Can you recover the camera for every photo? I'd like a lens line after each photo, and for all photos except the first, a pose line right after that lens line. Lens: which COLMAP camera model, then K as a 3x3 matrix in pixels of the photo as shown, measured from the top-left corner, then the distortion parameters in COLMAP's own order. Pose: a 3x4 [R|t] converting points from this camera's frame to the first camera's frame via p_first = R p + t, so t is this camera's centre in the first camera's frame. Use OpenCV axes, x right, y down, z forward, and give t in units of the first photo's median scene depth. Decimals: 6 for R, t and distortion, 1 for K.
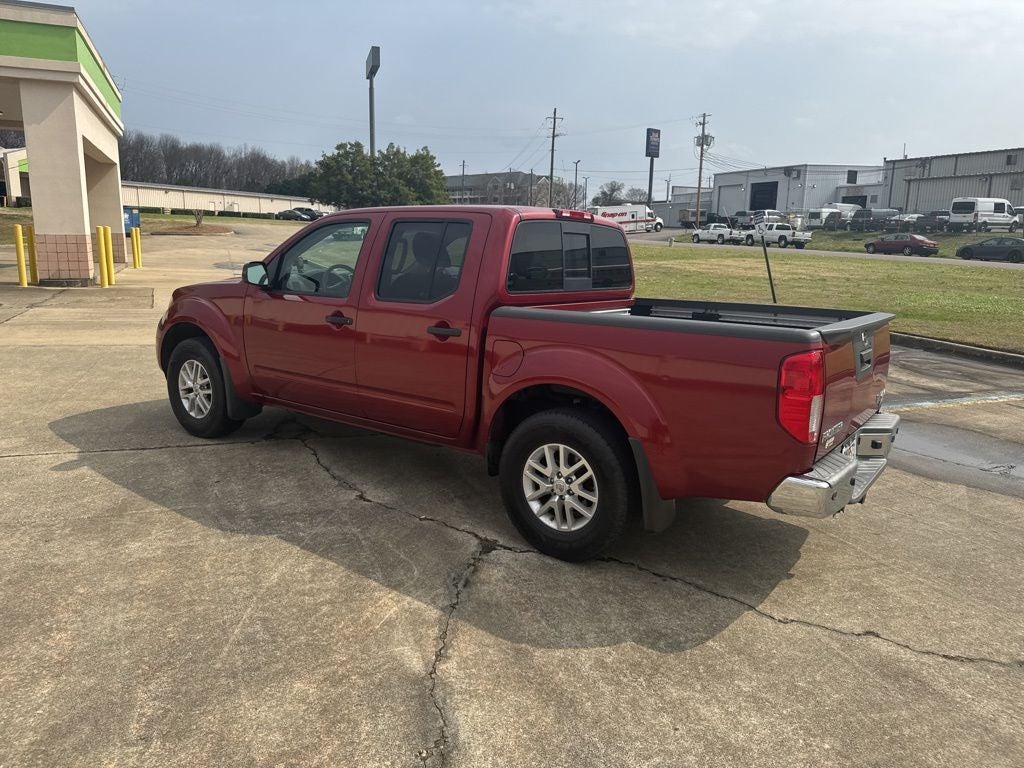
lens RADIAL K [[727.1, 0, 512.0], [0, 727.1, 384.0], [0, 0, 1]] dist [0.039240, -0.060944]
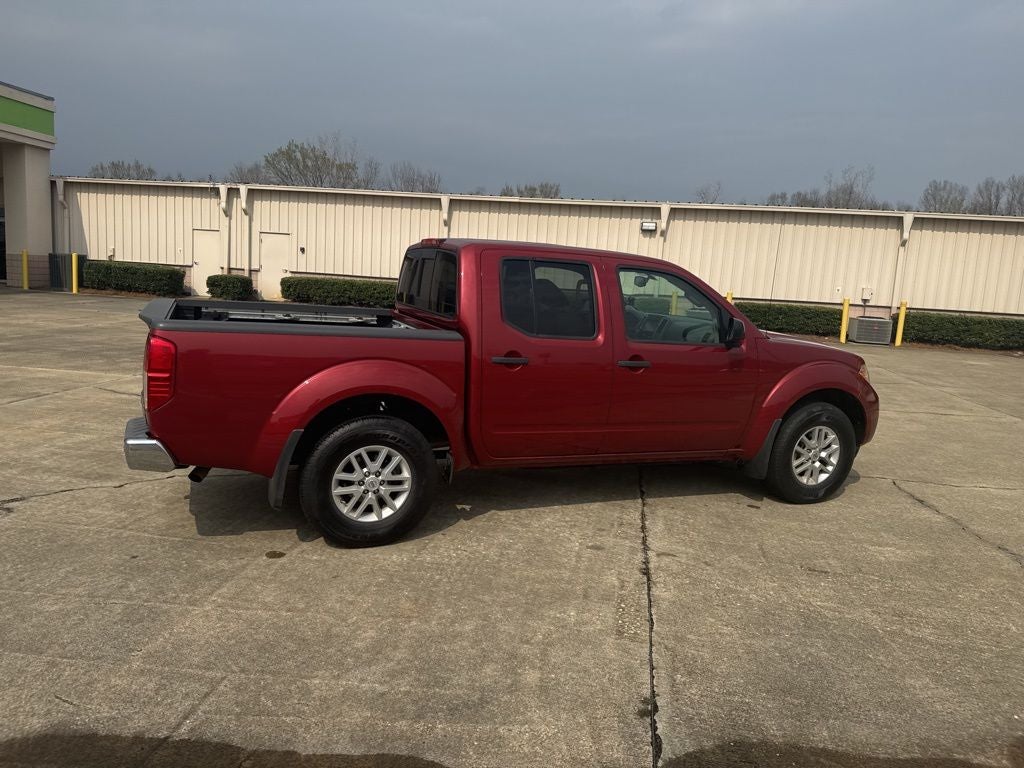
lens RADIAL K [[703.5, 0, 512.0], [0, 703.5, 384.0], [0, 0, 1]] dist [0.050453, -0.066210]
pose [[-0.515128, 0.069260, -0.854310, 0.761517], [-0.238194, 0.945900, 0.220311, -0.233048], [0.823351, 0.316980, -0.470762, 1.328468]]
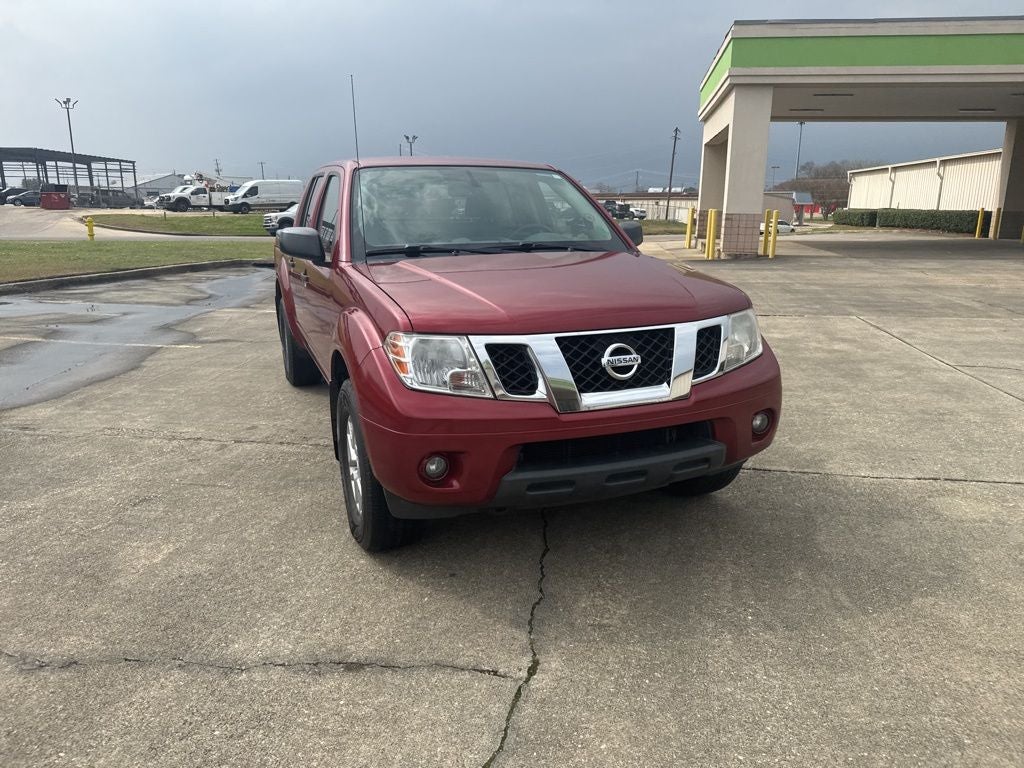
lens RADIAL K [[725.4, 0, 511.0], [0, 725.4, 381.5], [0, 0, 1]] dist [0.040910, -0.065206]
pose [[-0.848591, -0.160241, 0.504198, -0.618807], [0.070568, 0.910227, 0.408052, -0.317378], [-0.524322, 0.381849, -0.761103, 1.594482]]
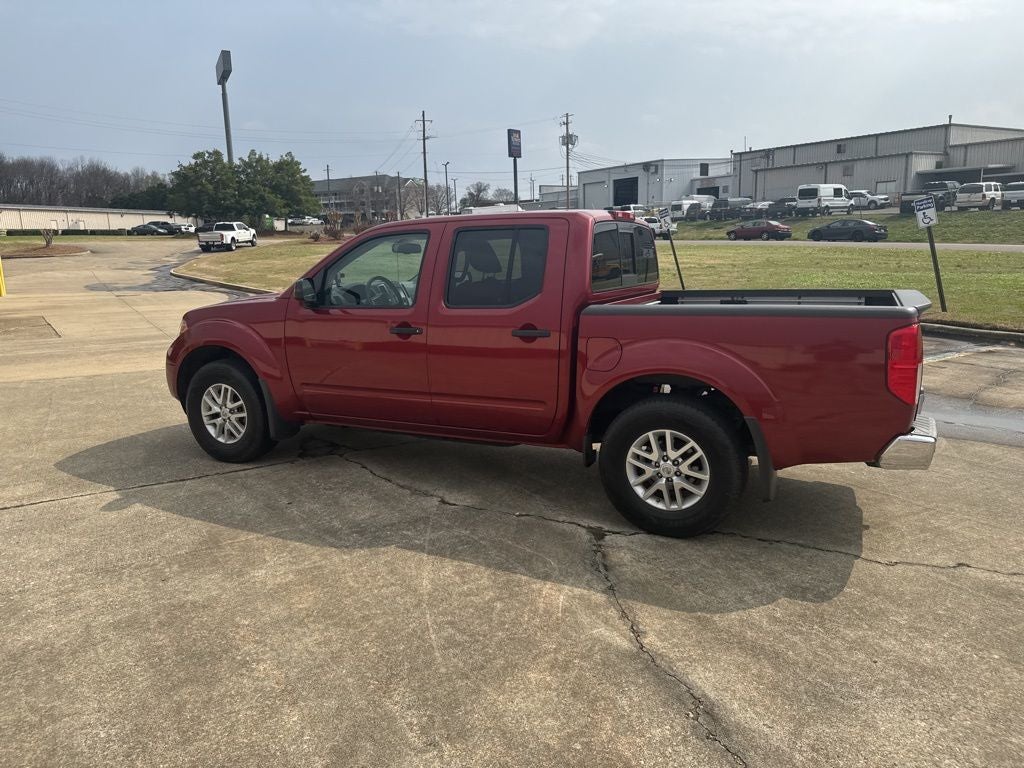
lens RADIAL K [[725.4, 0, 511.0], [0, 725.4, 381.5], [0, 0, 1]] dist [0.040910, -0.065206]
pose [[0.982653, -0.082221, 0.166234, -0.214733], [0.082967, 0.996549, 0.002463, -0.006244], [-0.165863, 0.011372, 0.986083, -0.014483]]
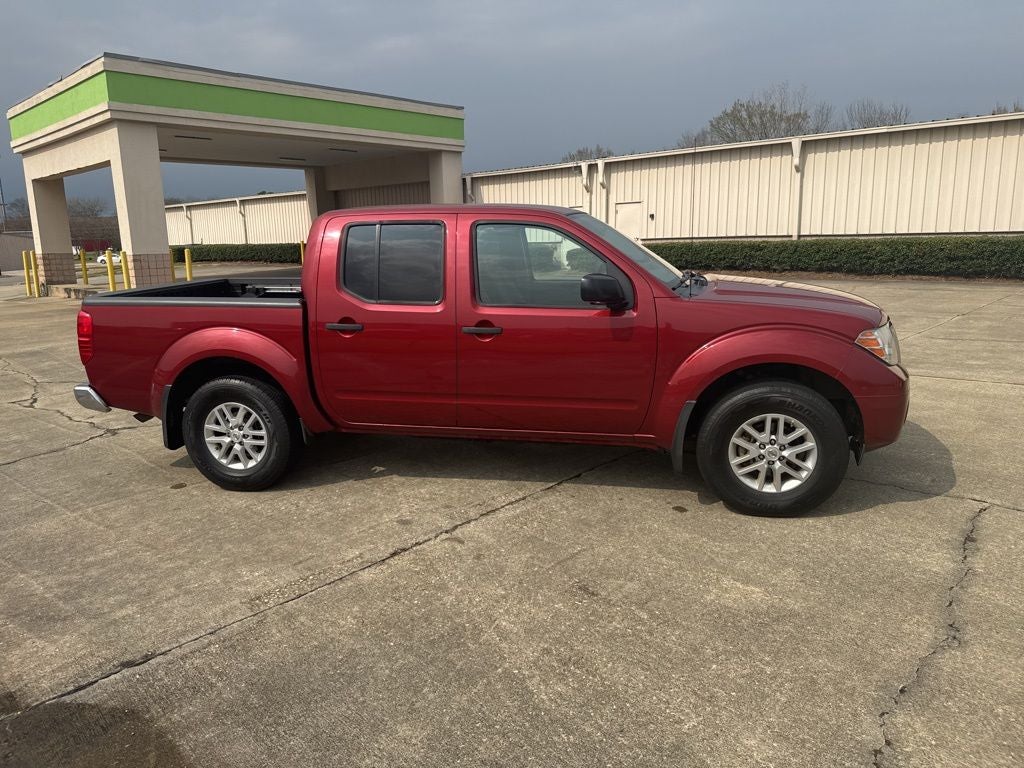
lens RADIAL K [[705.4, 0, 518.7], [0, 705.4, 385.8], [0, 0, 1]] dist [0.057748, -0.079497]
pose [[-0.912557, 0.079558, -0.401137, 0.260889], [-0.081304, 0.926018, 0.368619, -0.329129], [0.400787, 0.369000, -0.838576, 1.704495]]
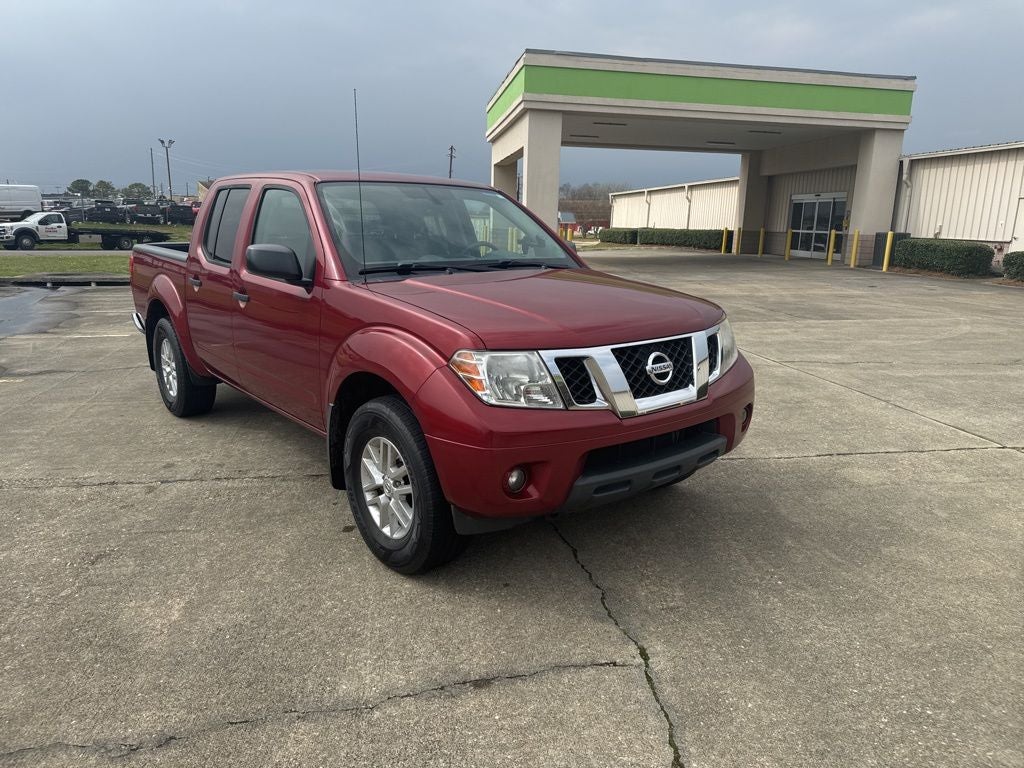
lens RADIAL K [[719.7, 0, 528.8], [0, 719.7, 392.8], [0, 0, 1]] dist [0.040980, -0.059350]
pose [[-0.972062, -0.103679, 0.210585, -0.452318], [-0.006900, 0.909395, 0.415877, -0.330682], [-0.234623, 0.402805, -0.884704, 1.682664]]
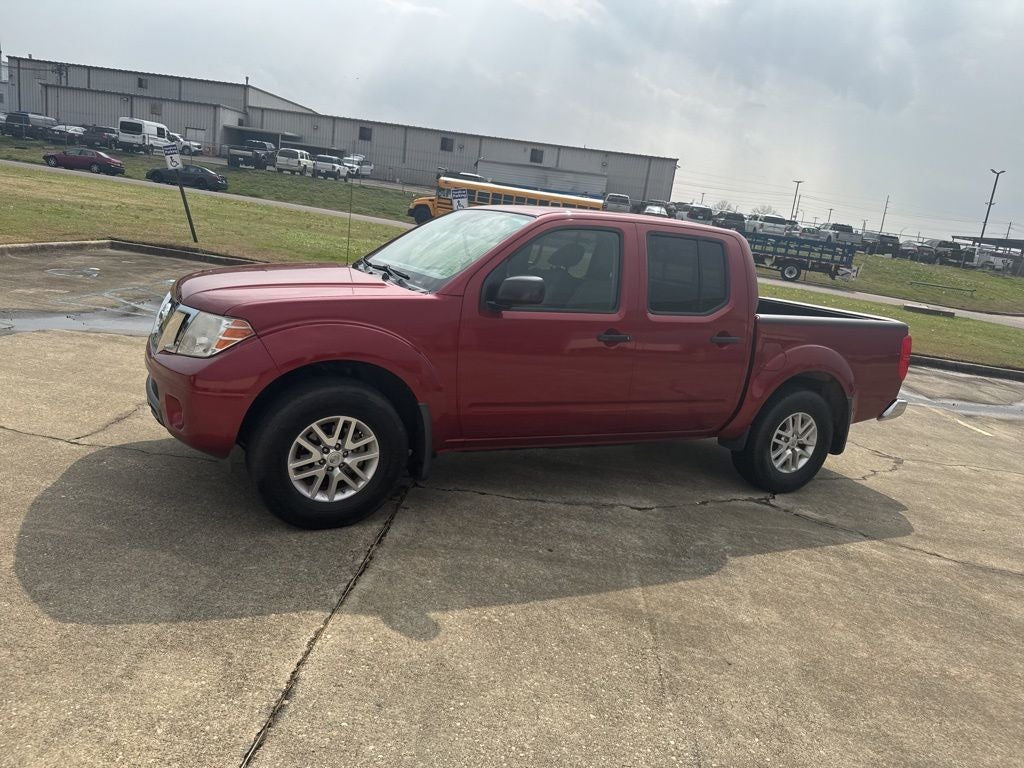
lens RADIAL K [[719.9, 0, 507.6], [0, 719.9, 386.0], [0, 0, 1]] dist [0.033025, -0.042706]
pose [[0.443275, -0.176213, 0.878895, -0.911908], [0.065055, 0.984226, 0.164521, -0.152336], [-0.894022, -0.015751, 0.447747, 0.568594]]
